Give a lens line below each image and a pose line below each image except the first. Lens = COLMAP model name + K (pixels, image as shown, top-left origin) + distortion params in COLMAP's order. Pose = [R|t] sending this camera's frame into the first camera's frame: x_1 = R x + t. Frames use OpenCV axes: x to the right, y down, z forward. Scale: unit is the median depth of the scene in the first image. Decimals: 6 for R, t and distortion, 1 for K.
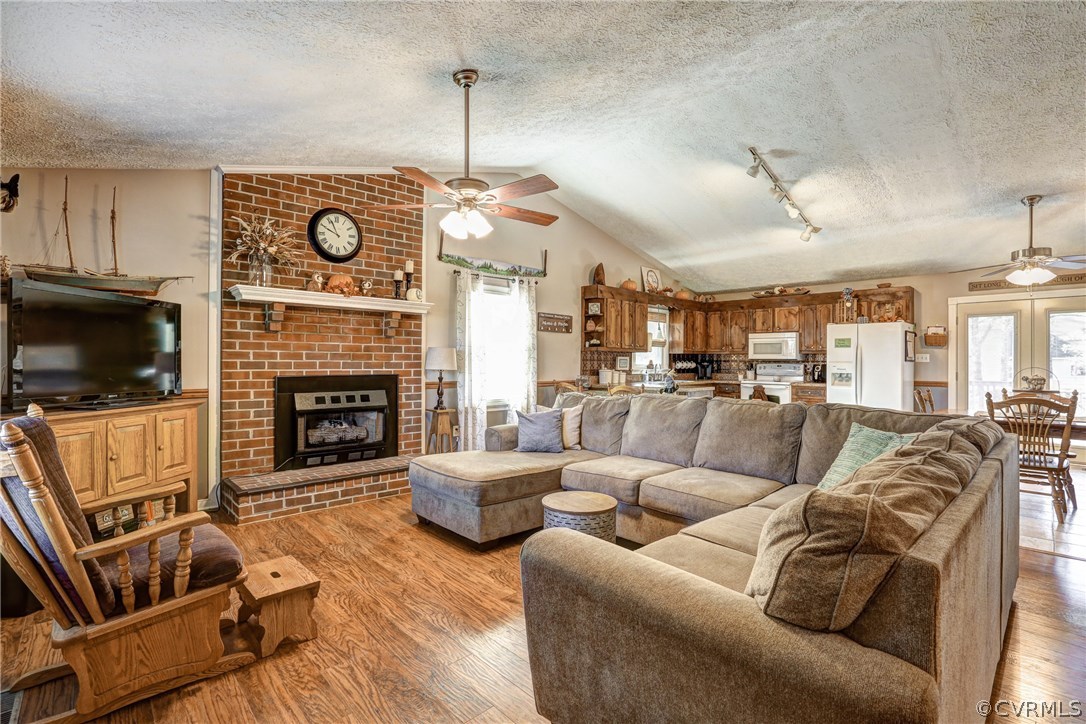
lens RADIAL K [[496.7, 0, 544.3], [0, 496.7, 364.9], [0, 0, 1]] dist [-0.013739, 0.000415]
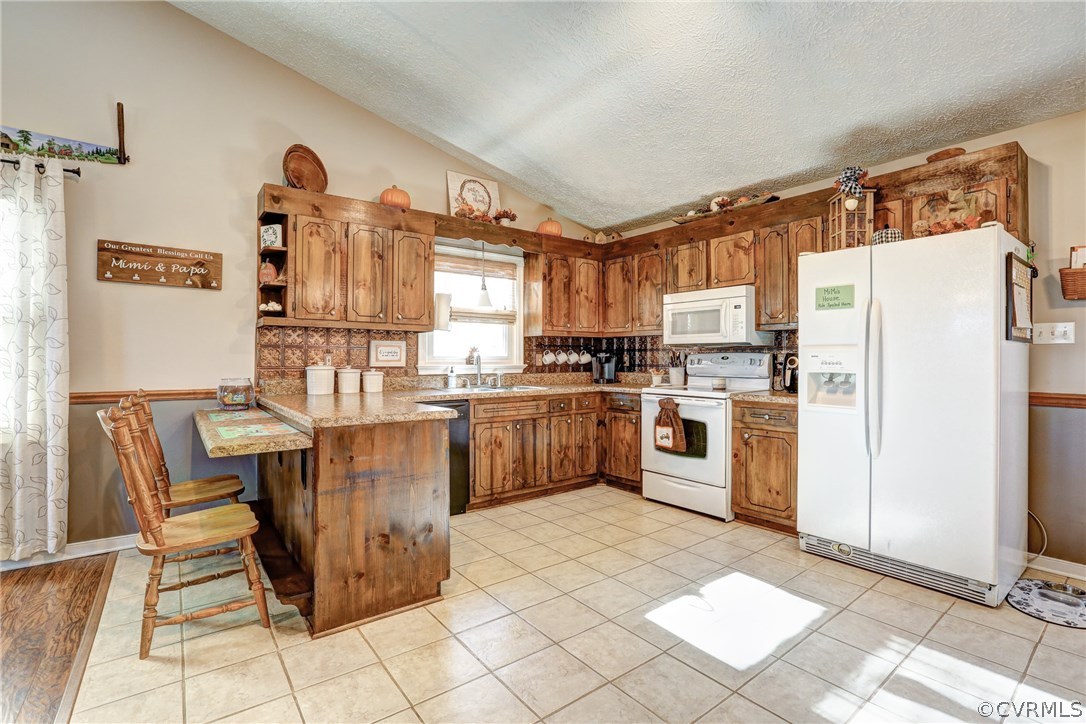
lens RADIAL K [[496.7, 0, 540.3], [0, 496.7, 358.3], [0, 0, 1]] dist [-0.013739, 0.000415]
pose [[0.992260, -0.005292, -0.124062, 0.369015], [0.004173, 0.999948, -0.009279, 0.006782], [0.124105, 0.008690, 0.992231, 0.507144]]
